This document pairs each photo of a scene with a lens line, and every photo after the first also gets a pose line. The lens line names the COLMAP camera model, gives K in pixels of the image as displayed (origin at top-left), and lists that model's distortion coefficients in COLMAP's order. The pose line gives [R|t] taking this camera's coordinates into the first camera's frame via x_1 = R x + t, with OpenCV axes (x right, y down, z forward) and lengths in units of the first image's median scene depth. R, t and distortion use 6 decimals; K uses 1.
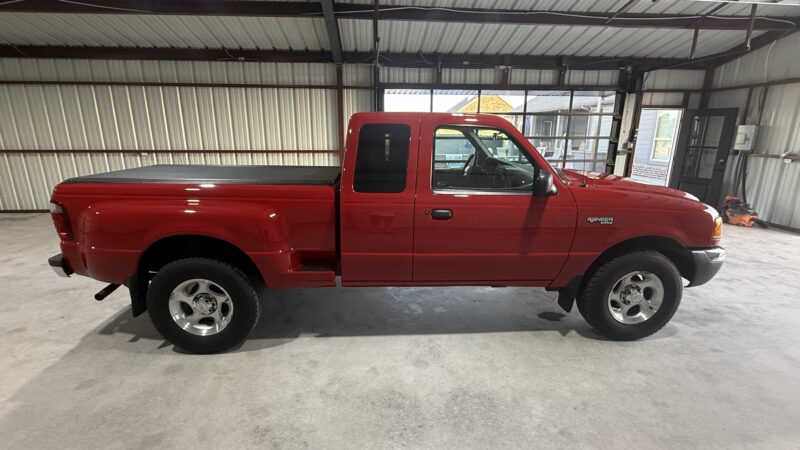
lens RADIAL K [[370.4, 0, 400.0], [0, 370.4, 225.0], [0, 0, 1]] dist [-0.002174, 0.000105]
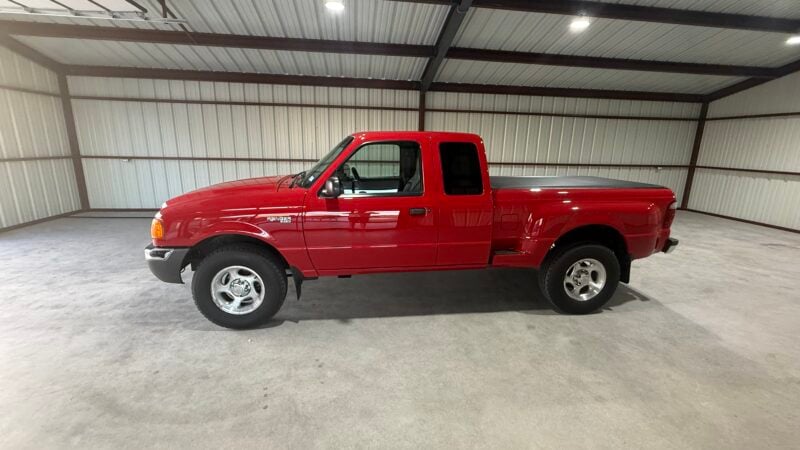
lens RADIAL K [[308.0, 0, 397.0], [0, 308.0, 214.8], [0, 0, 1]] dist [-0.001885, -0.000152]
pose [[0.998084, 0.002675, 0.061820, -0.108728], [-0.001272, 0.999741, -0.022721, 0.001137], [-0.061865, 0.022599, 0.997829, -0.006500]]
